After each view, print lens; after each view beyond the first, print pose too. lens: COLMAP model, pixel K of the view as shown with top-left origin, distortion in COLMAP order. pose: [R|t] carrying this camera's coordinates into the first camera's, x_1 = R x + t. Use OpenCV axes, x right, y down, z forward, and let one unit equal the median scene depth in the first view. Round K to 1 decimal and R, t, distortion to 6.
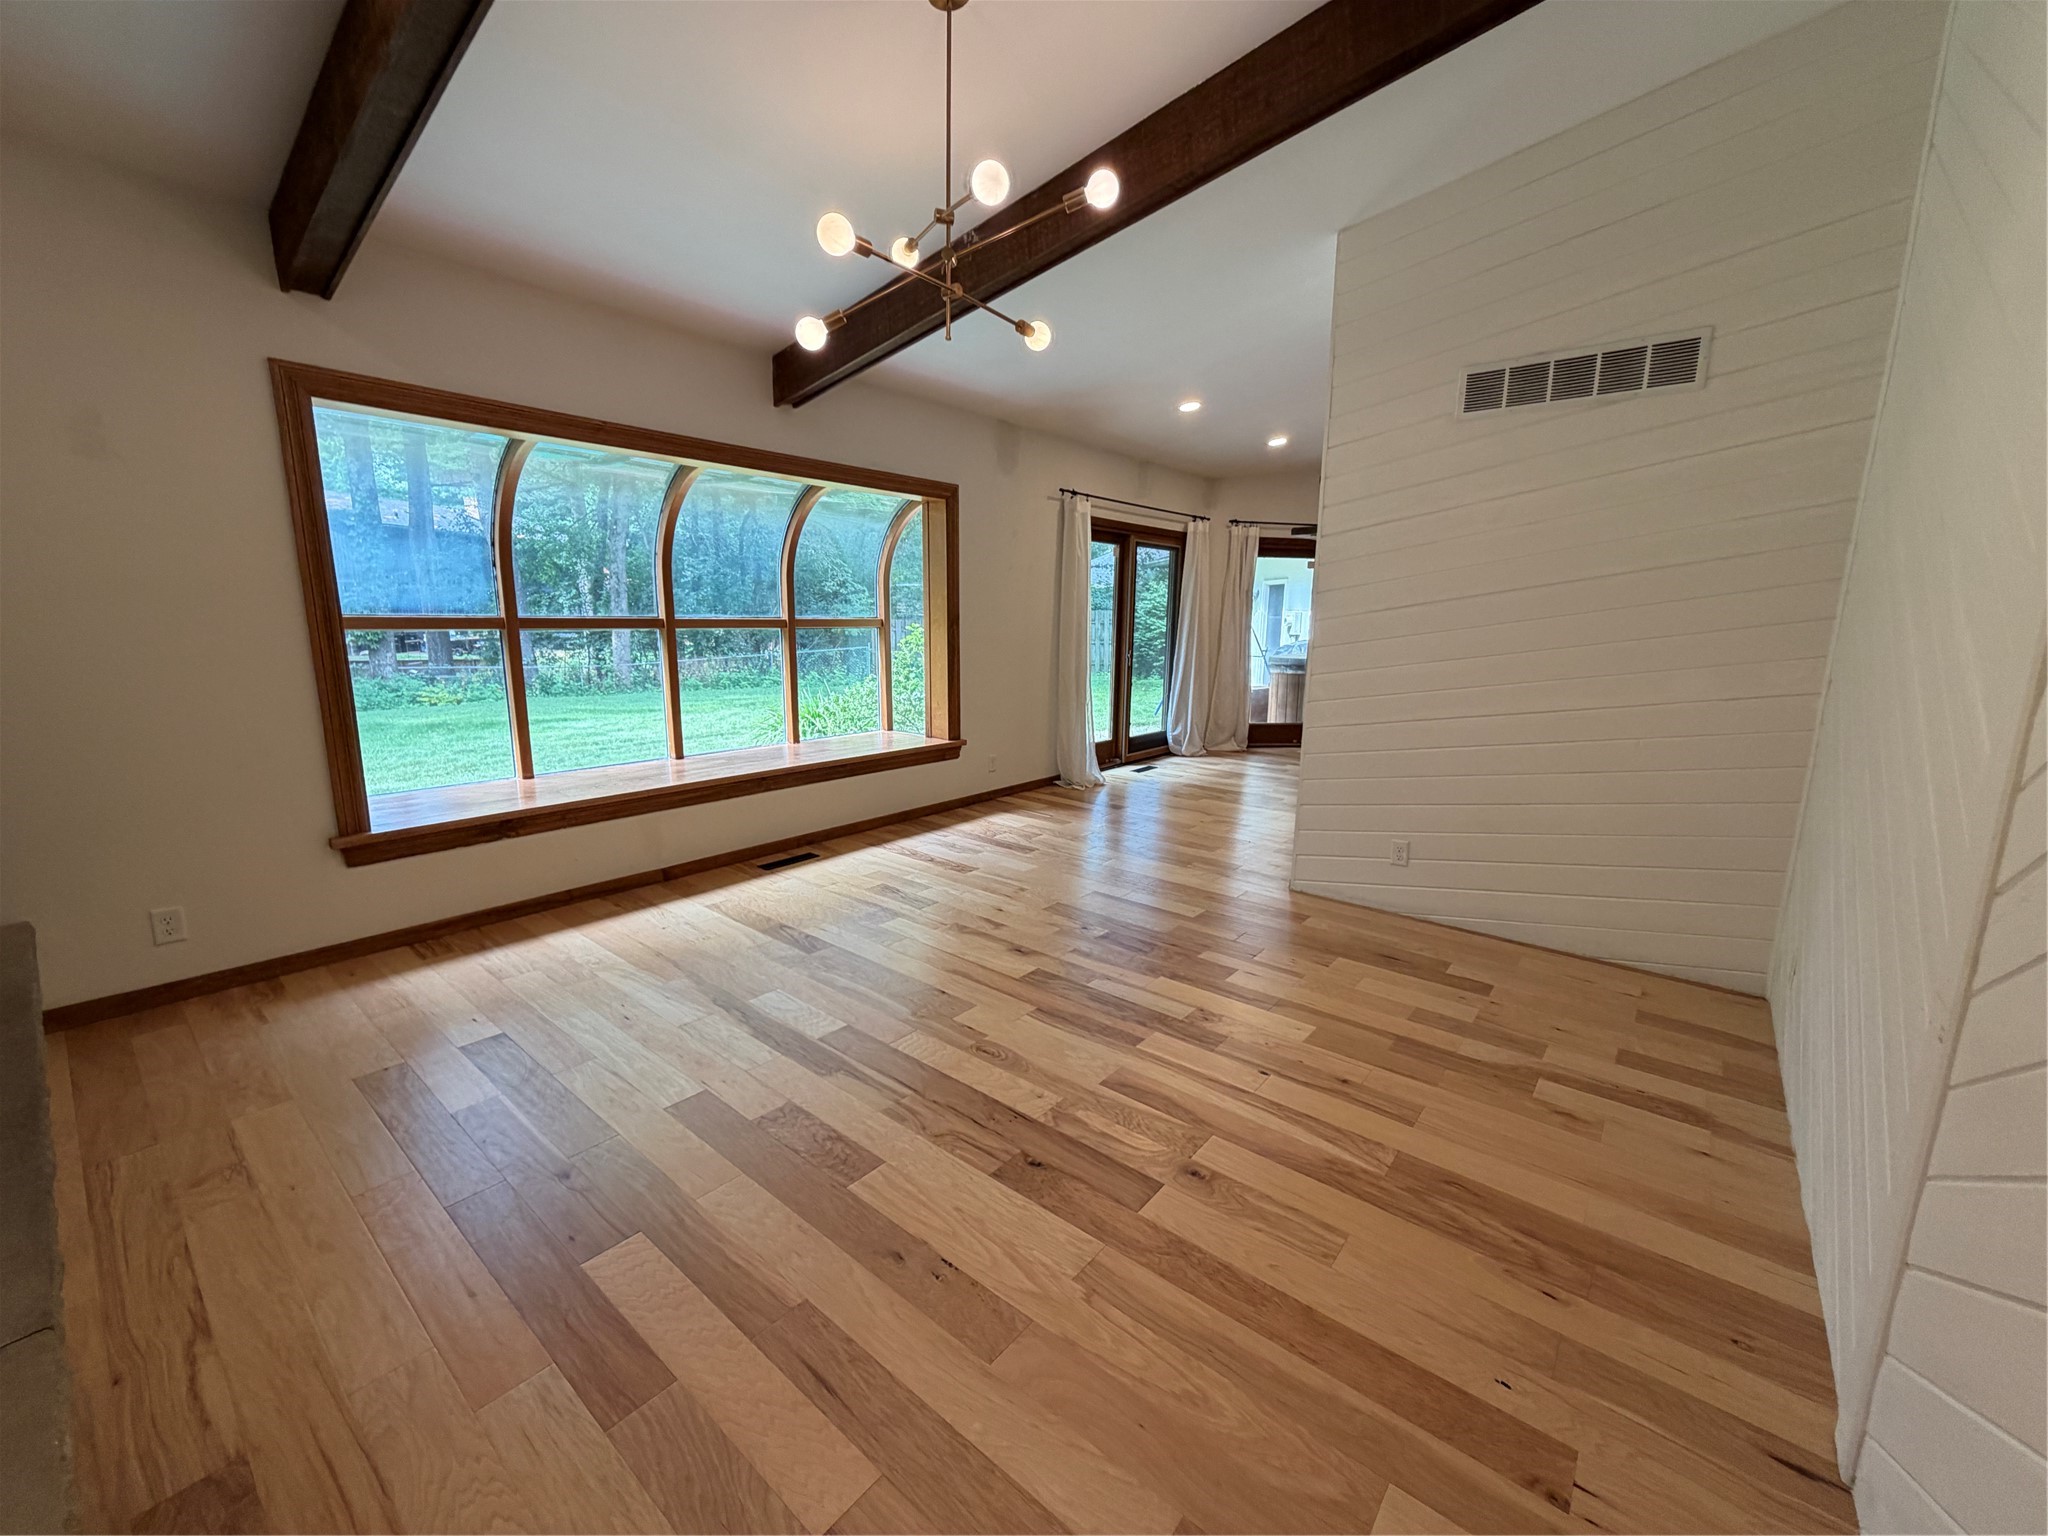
lens RADIAL K [[819.7, 0, 1037.3], [0, 819.7, 767.1], [0, 0, 1]] dist [0.000690, -0.000581]
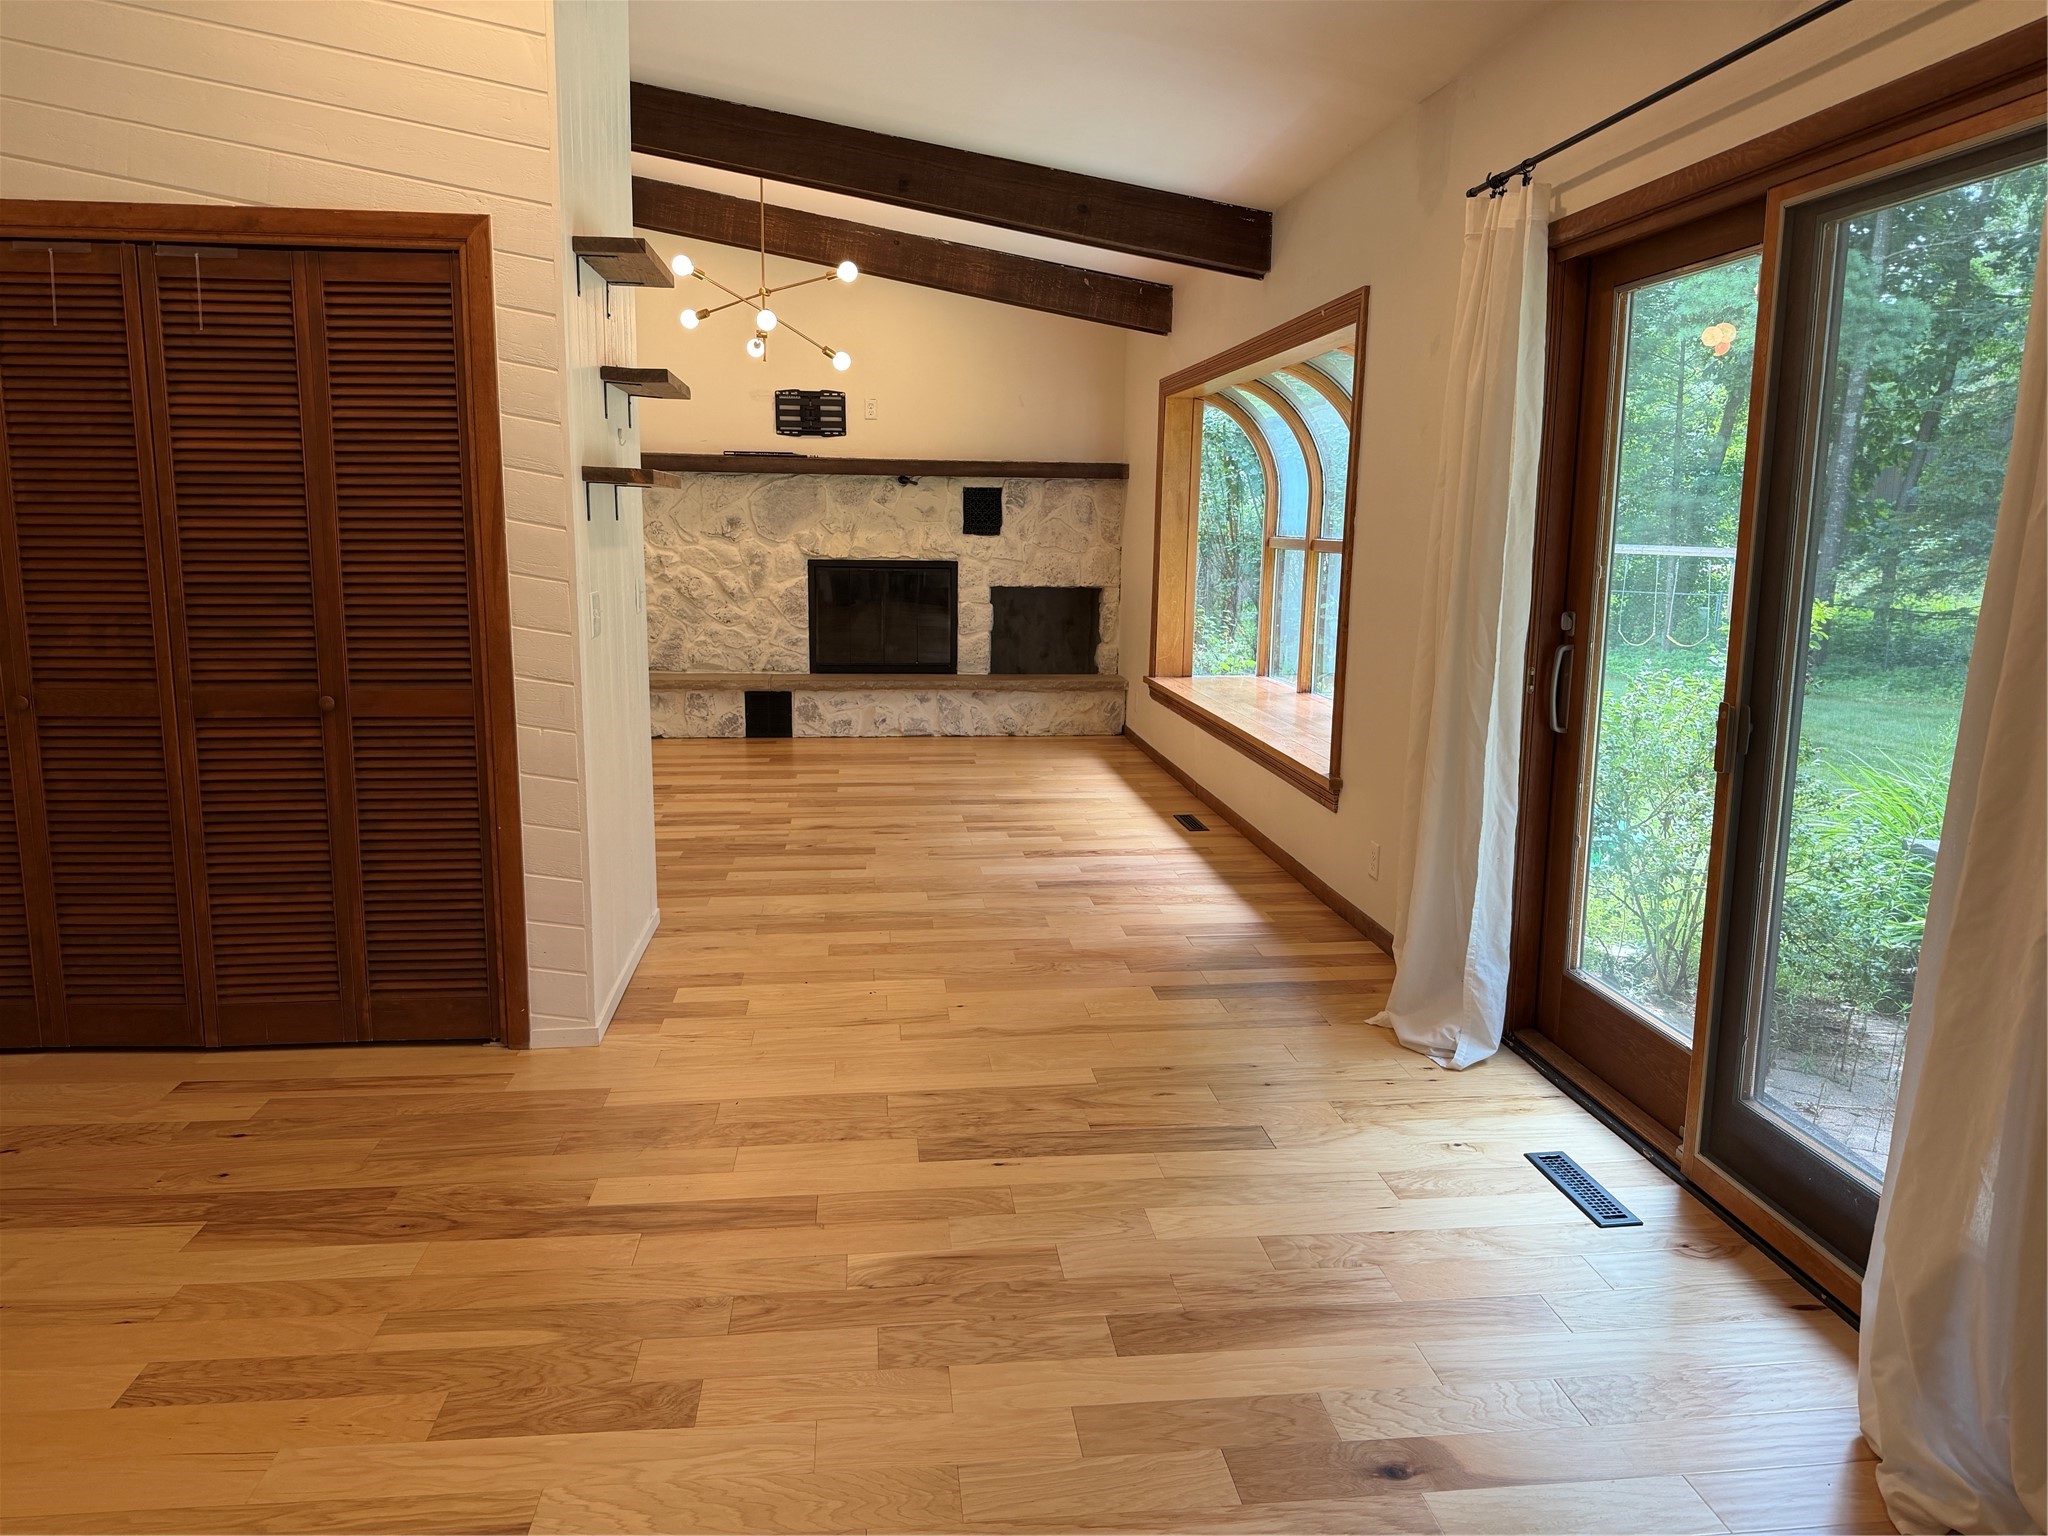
lens RADIAL K [[1429.1, 0, 1017.5], [0, 1429.1, 772.1], [0, 0, 1]] dist [0.054824, -0.086075]
pose [[-0.708433, 0.102311, -0.698323, 1.199568], [-0.149392, 0.945280, 0.290047, -0.474572], [0.689786, 0.309802, -0.654383, 2.550301]]
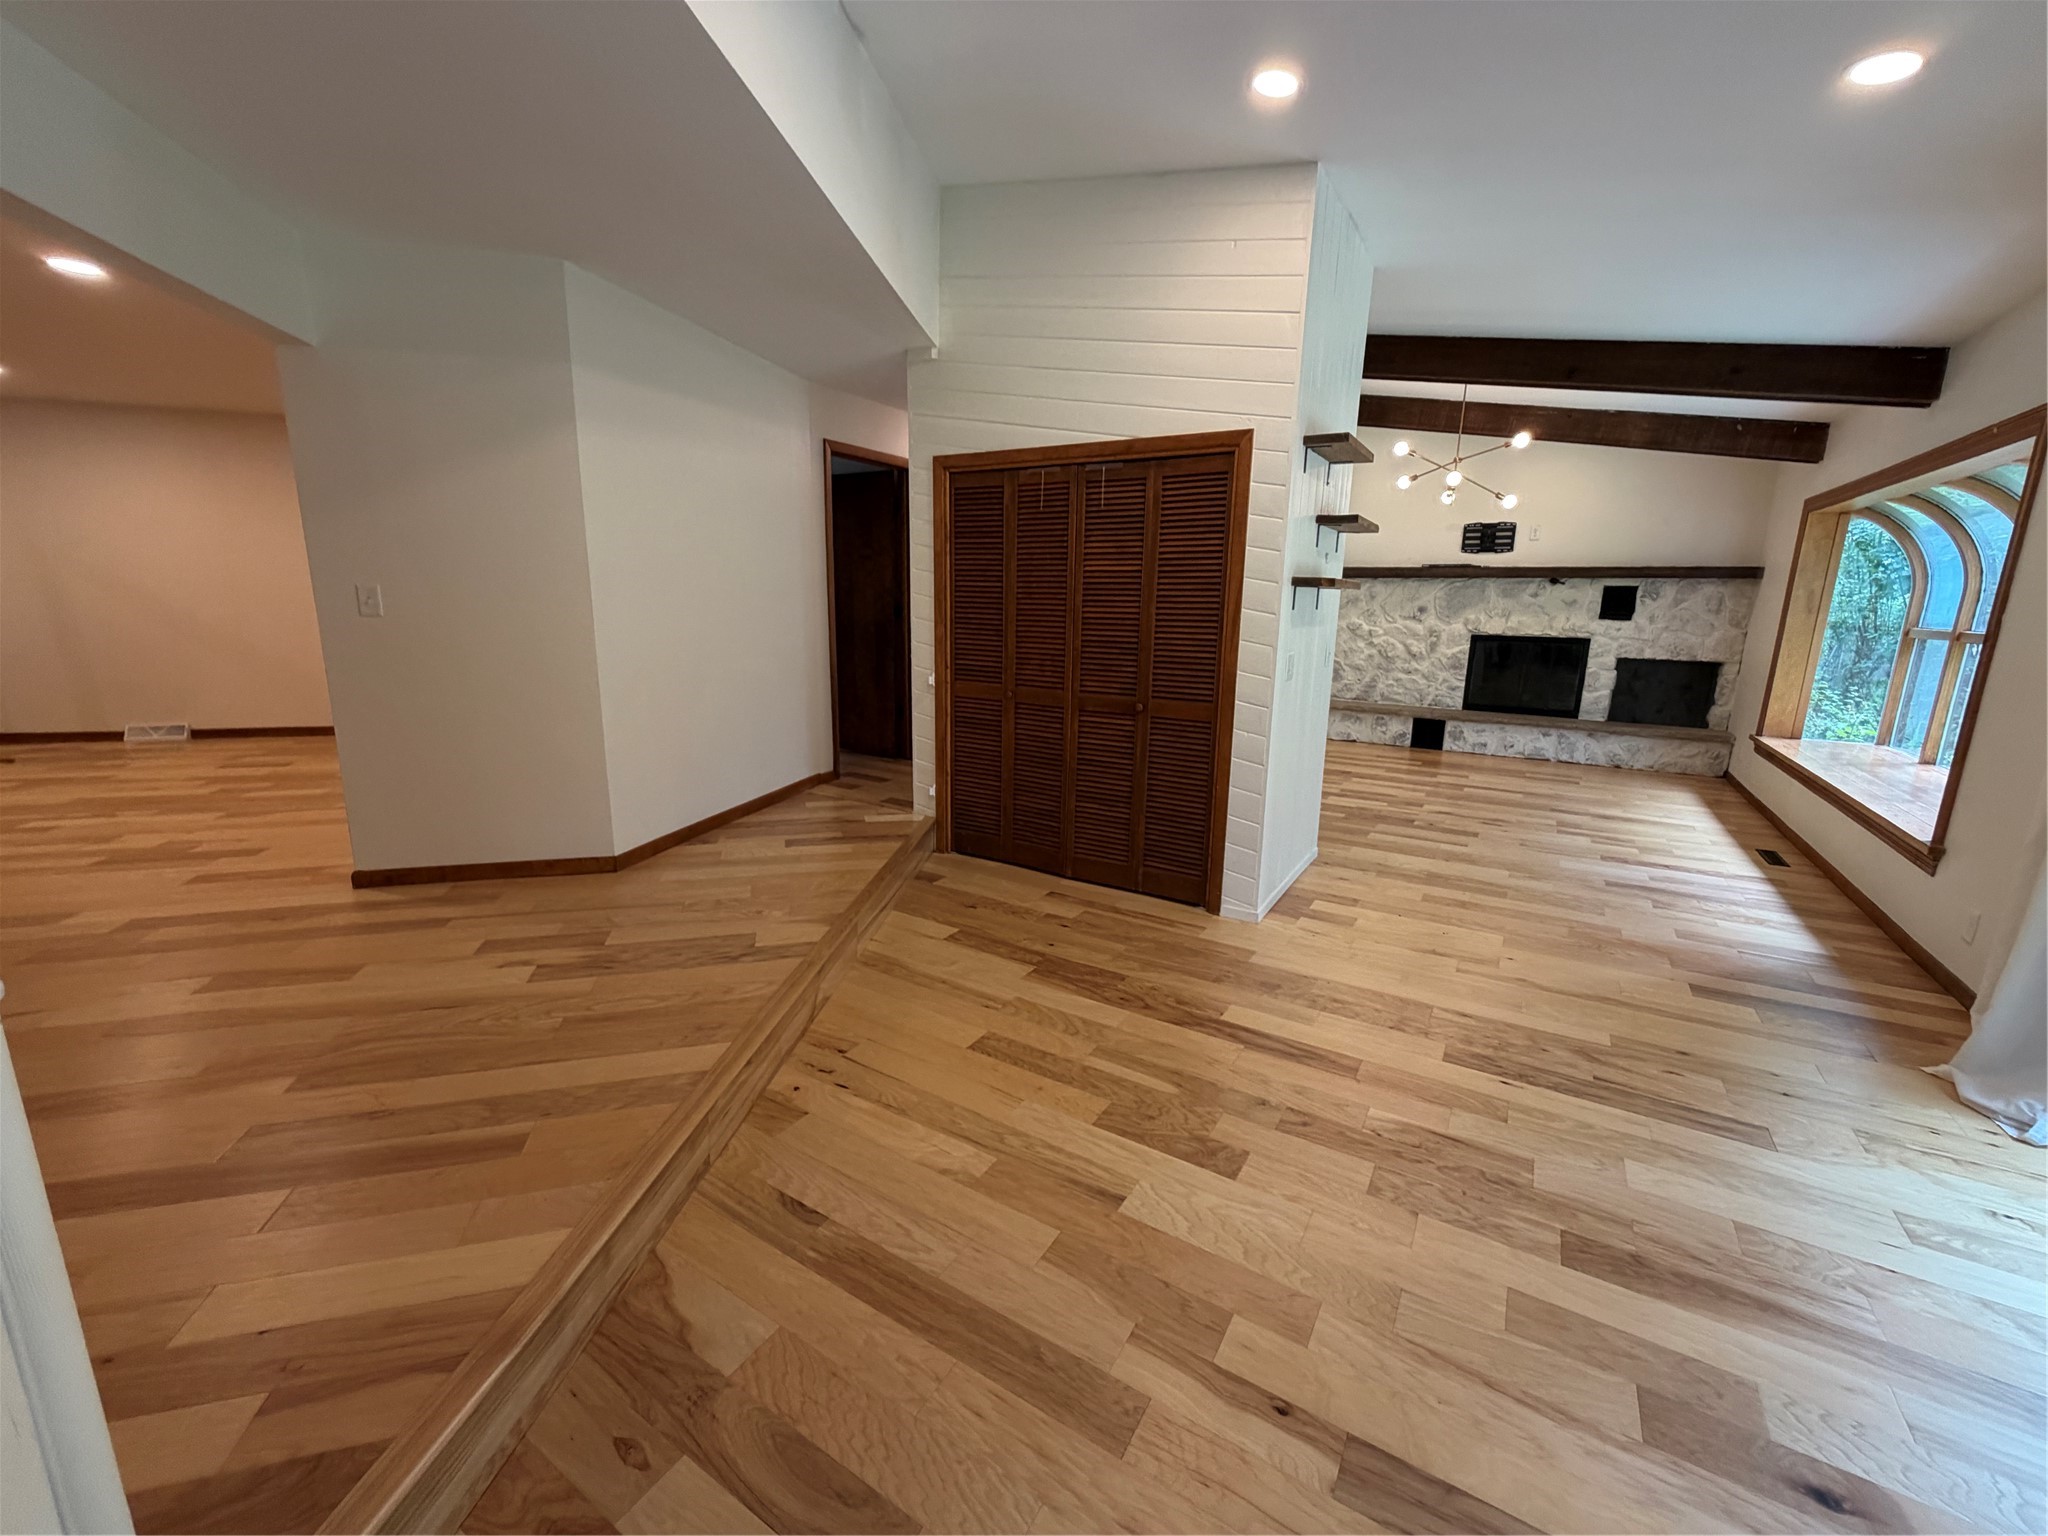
lens RADIAL K [[819.7, 0, 1027.2], [0, 819.7, 767.5], [0, 0, 1]] dist [0.000690, -0.000581]
pose [[-0.991960, -0.004618, -0.126471, 1.097957], [-0.052479, 0.924374, 0.377860, -0.477861], [0.115162, 0.381459, -0.917184, 2.527311]]
